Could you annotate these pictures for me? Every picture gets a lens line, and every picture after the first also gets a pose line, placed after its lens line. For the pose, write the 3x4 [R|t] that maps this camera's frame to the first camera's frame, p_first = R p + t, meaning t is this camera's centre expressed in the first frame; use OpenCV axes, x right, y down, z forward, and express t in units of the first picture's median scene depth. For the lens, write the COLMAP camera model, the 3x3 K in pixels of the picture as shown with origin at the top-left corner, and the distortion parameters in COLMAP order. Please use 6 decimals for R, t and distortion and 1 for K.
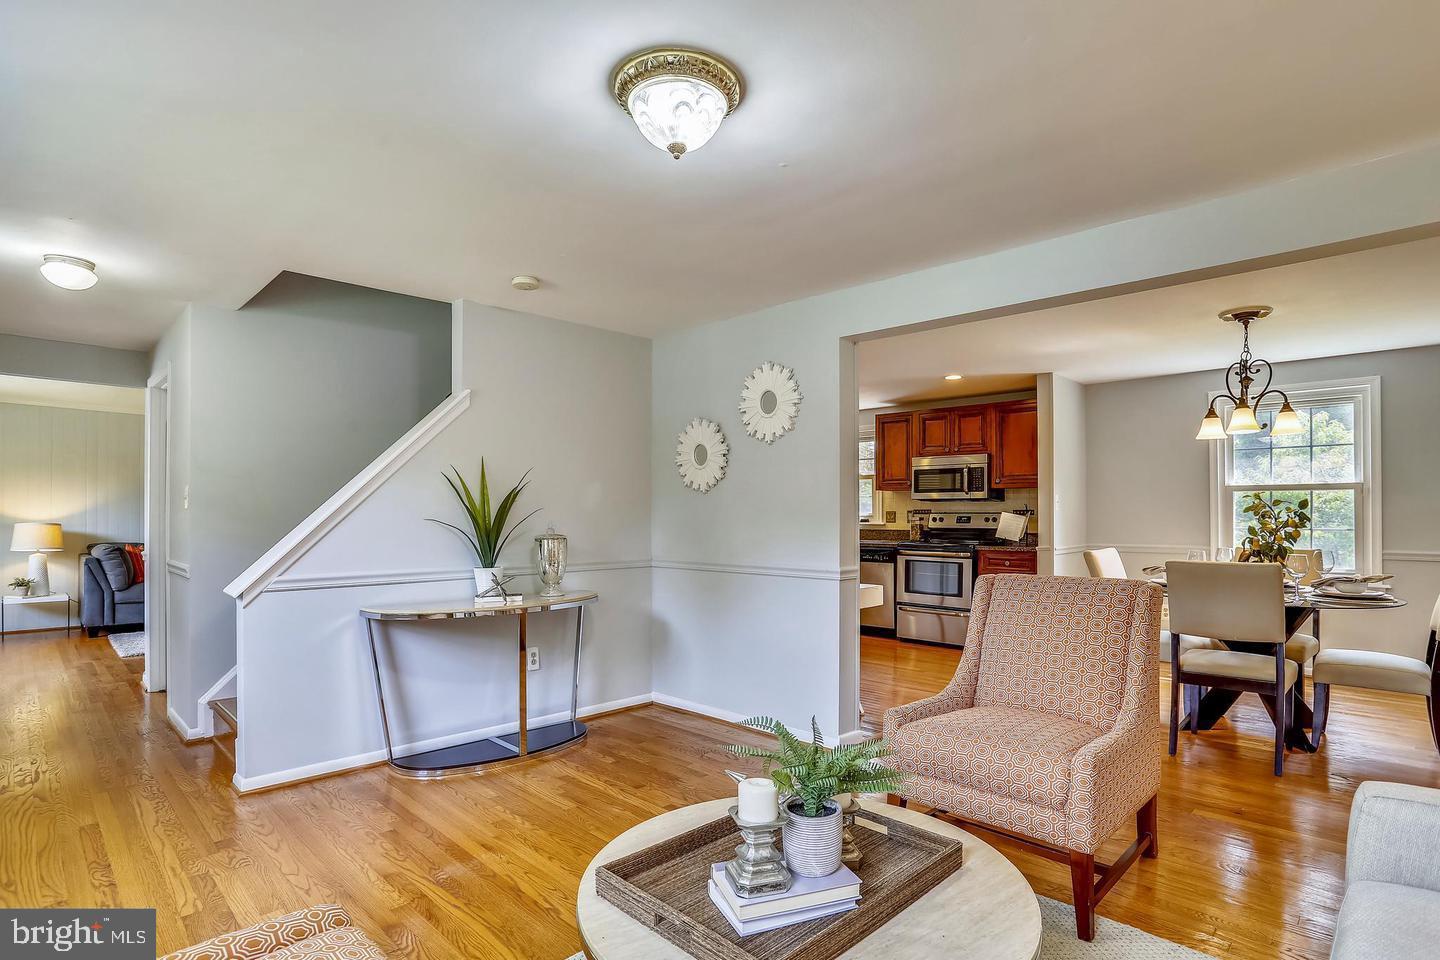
lens RADIAL K [[729.8, 0, 741.9], [0, 729.8, 503.0], [0, 0, 1]] dist [-0.053524, 0.002559]
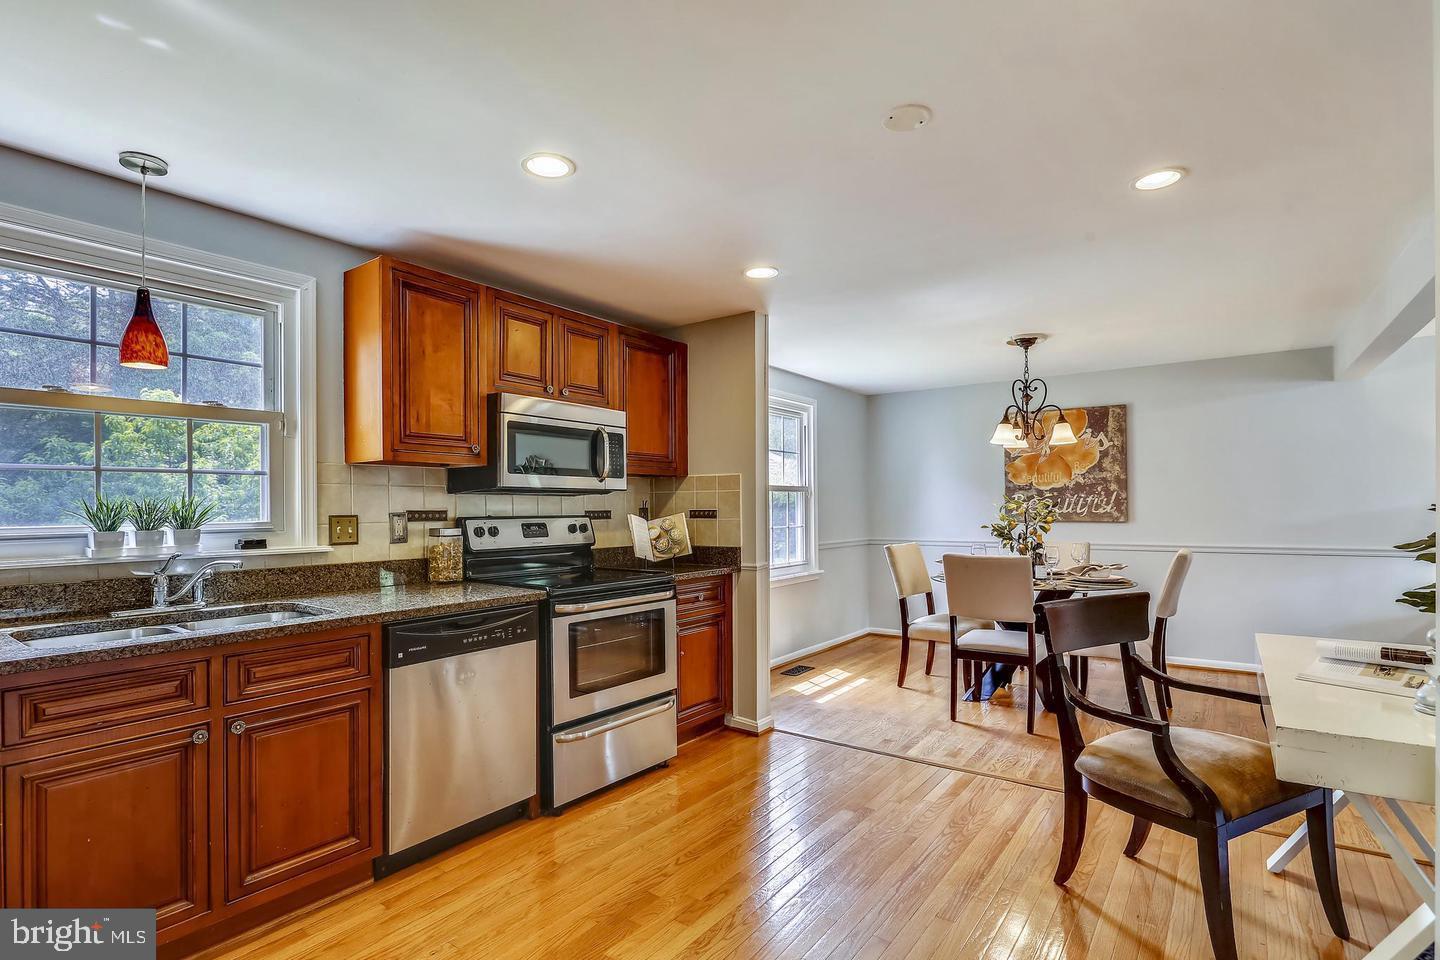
lens RADIAL K [[702.9, 0, 724.6], [0, 702.9, 505.3], [0, 0, 1]] dist [-0.029391, 0.004219]
pose [[-0.135542, 0.003074, 0.990767, -0.209334], [-0.006681, 0.999970, -0.004017, 0.007011], [-0.990749, -0.007163, -0.135517, 0.961808]]
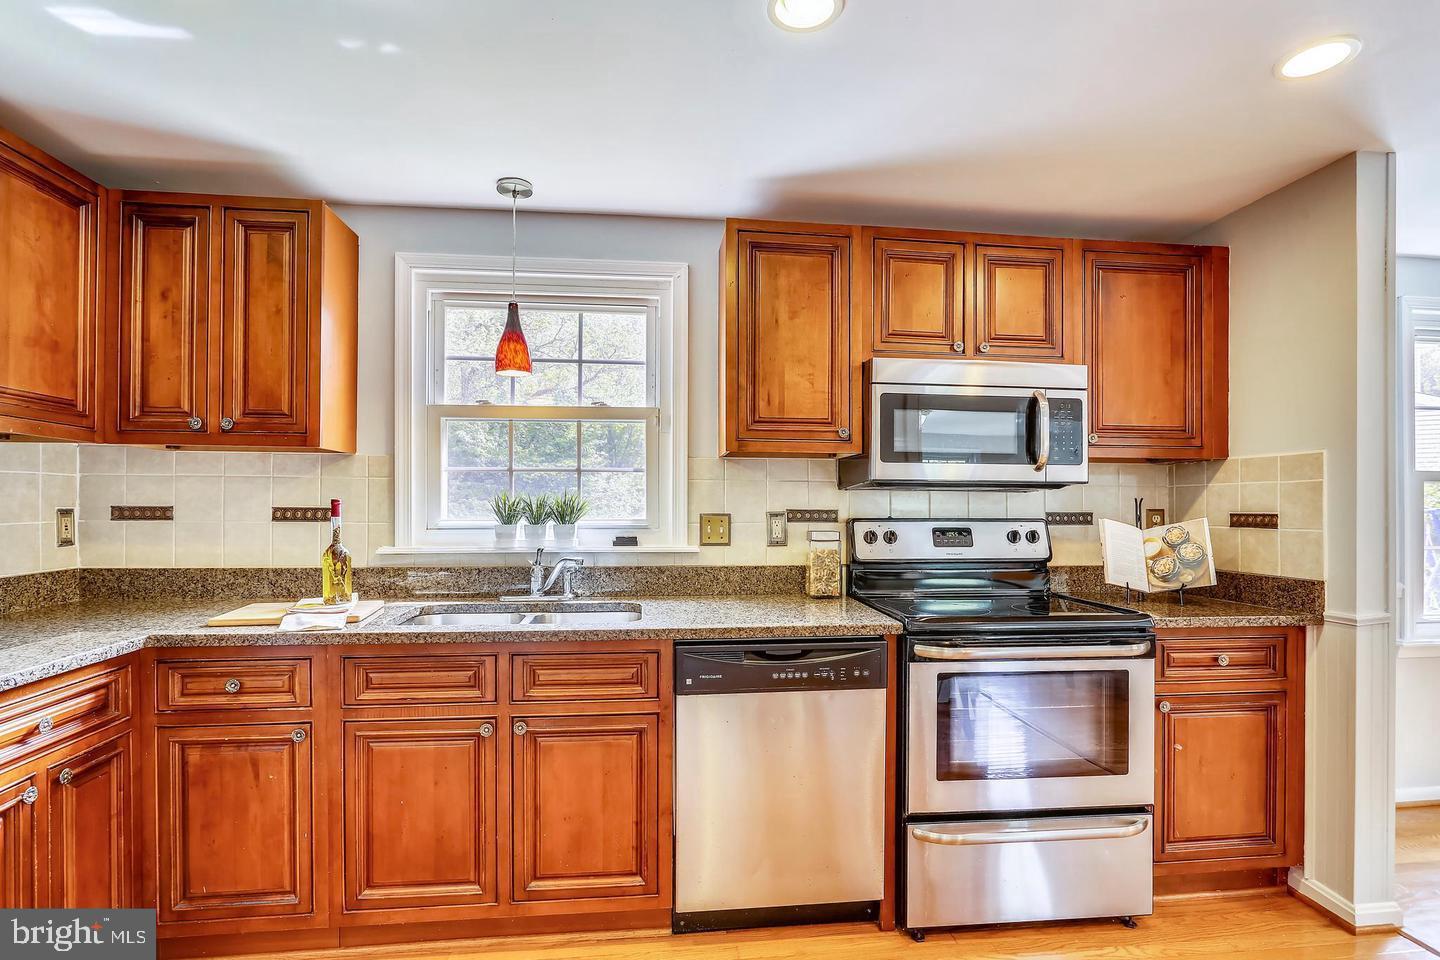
lens RADIAL K [[702.9, 0, 719.3], [0, 702.9, 505.6], [0, 0, 1]] dist [-0.029391, 0.004219]
pose [[0.645882, 0.005116, 0.763420, -0.062356], [-0.013985, 0.999889, 0.005131, 0.006355], [-0.763309, -0.013991, 0.645882, 0.878667]]
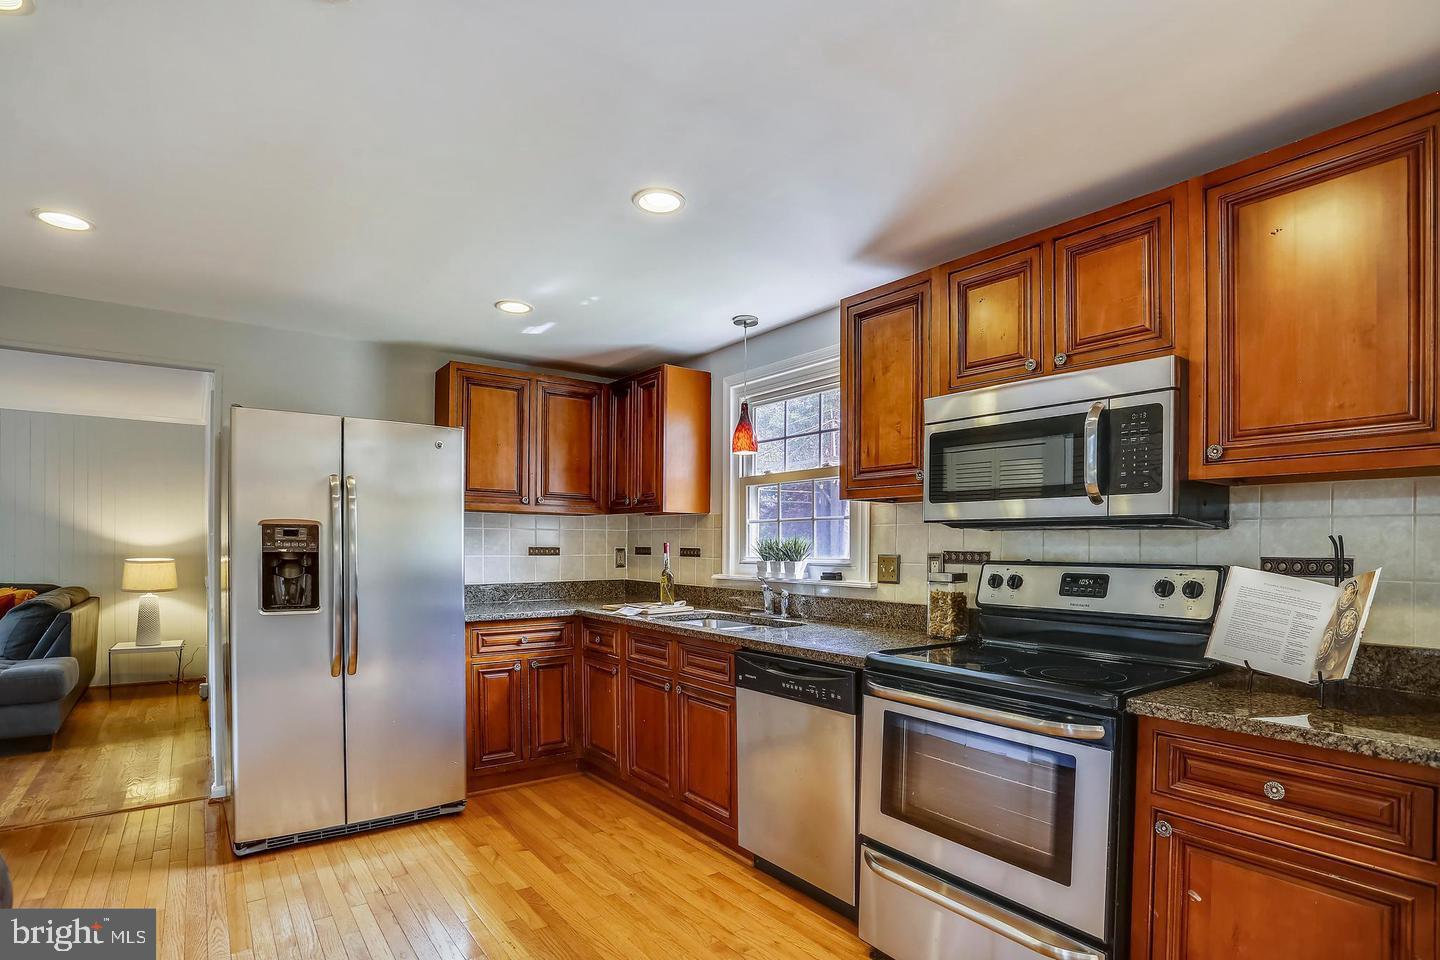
lens RADIAL K [[729.8, 0, 722.6], [0, 729.8, 557.3], [0, 0, 1]] dist [-0.053524, 0.002559]
pose [[0.984612, 0.011883, -0.174348, 0.208633], [-0.007256, 0.999605, 0.027156, 0.003246], [0.174602, -0.025473, 0.984310, 0.675631]]
